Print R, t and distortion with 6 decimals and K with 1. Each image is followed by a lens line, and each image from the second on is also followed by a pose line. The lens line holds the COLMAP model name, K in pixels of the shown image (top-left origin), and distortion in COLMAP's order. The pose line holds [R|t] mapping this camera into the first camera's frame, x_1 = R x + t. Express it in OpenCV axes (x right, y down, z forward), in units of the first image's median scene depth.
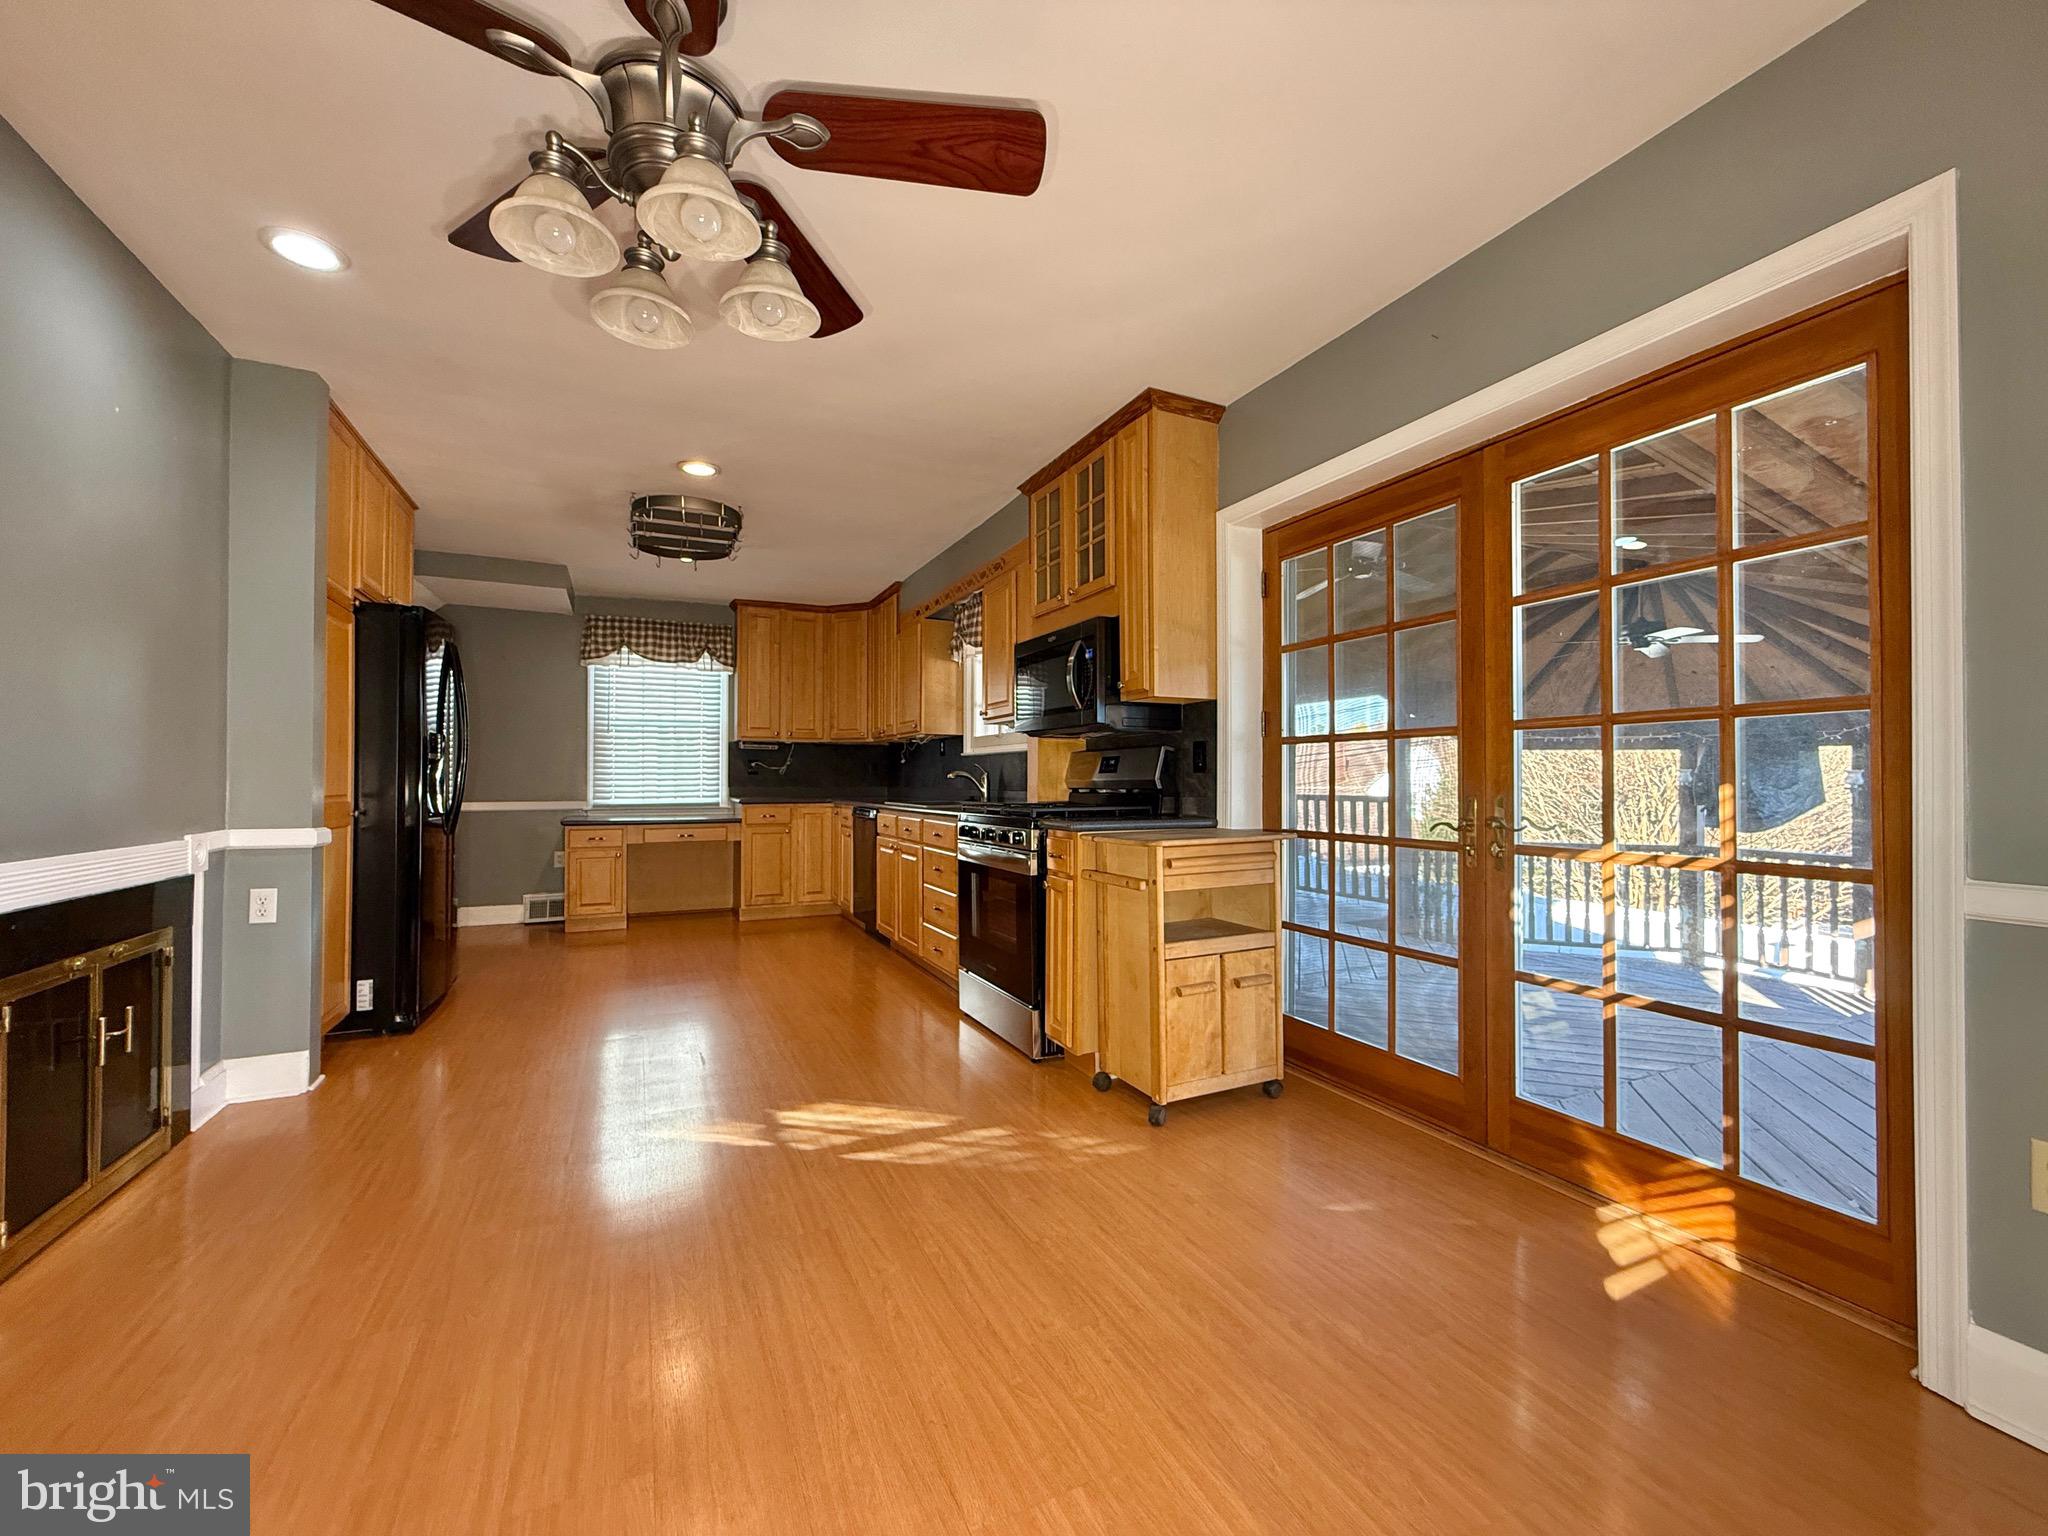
lens RADIAL K [[832.4, 0, 1026.0], [0, 832.4, 769.4], [0, 0, 1]] dist [0.002373, -0.000624]
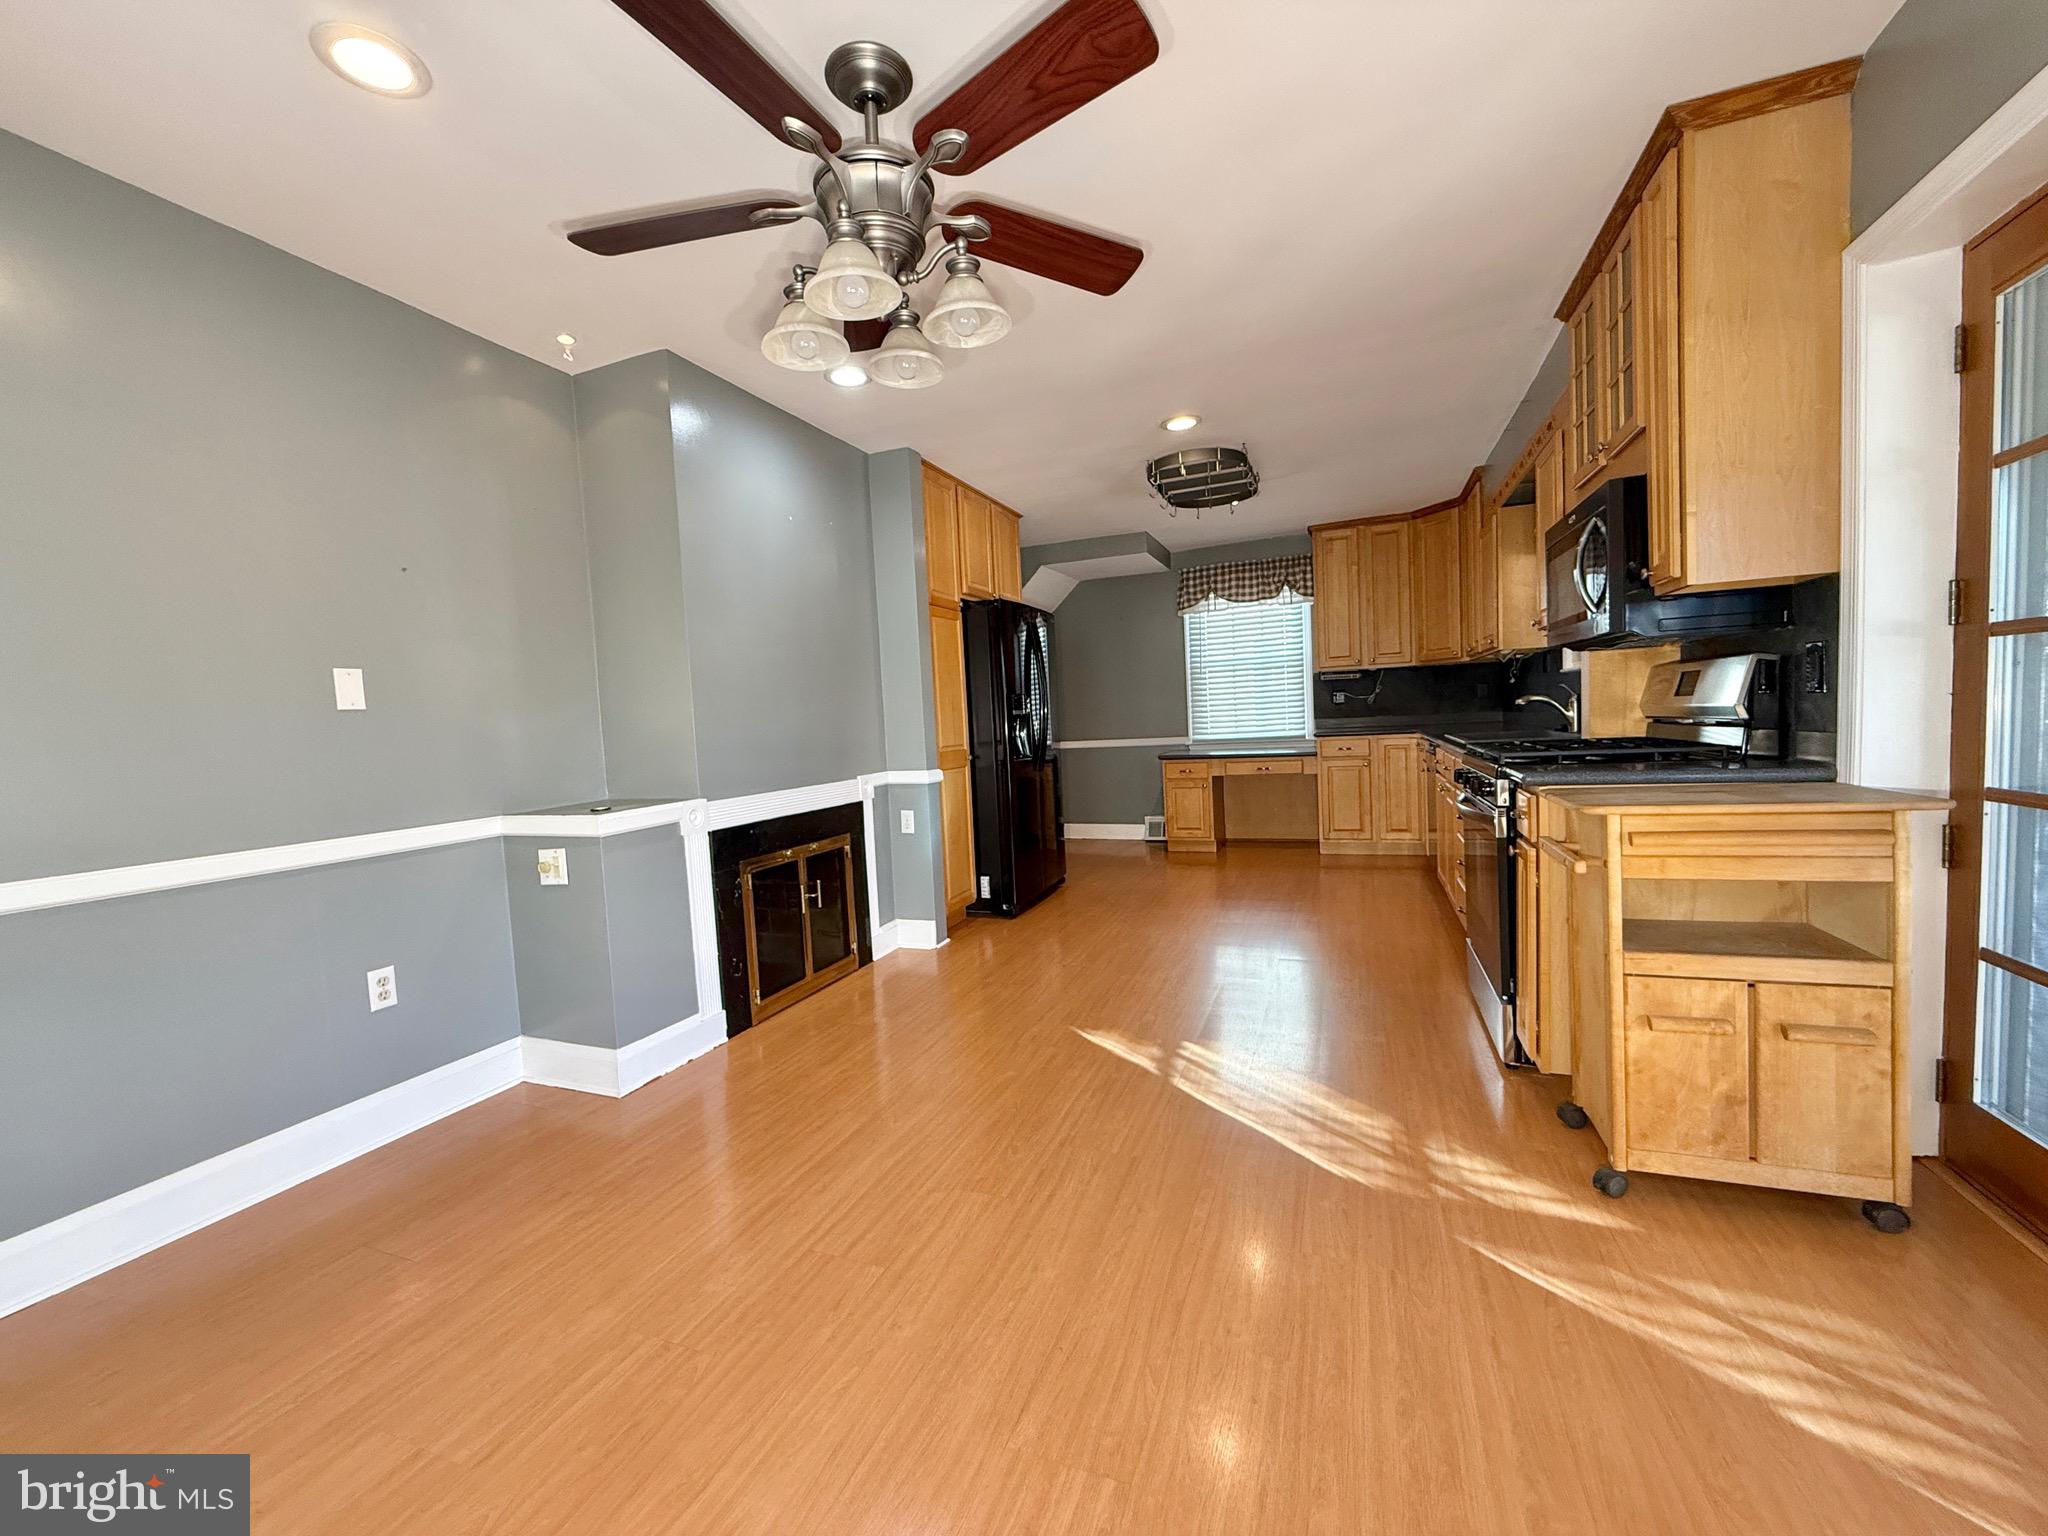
lens RADIAL K [[832.4, 0, 1017.6], [0, 832.4, 769.9], [0, 0, 1]] dist [0.002373, -0.000624]
pose [[0.670301, 0.011574, -0.741999, 0.269910], [0.060940, 0.995643, 0.070581, -0.018941], [0.739583, -0.092528, 0.666675, 0.130347]]
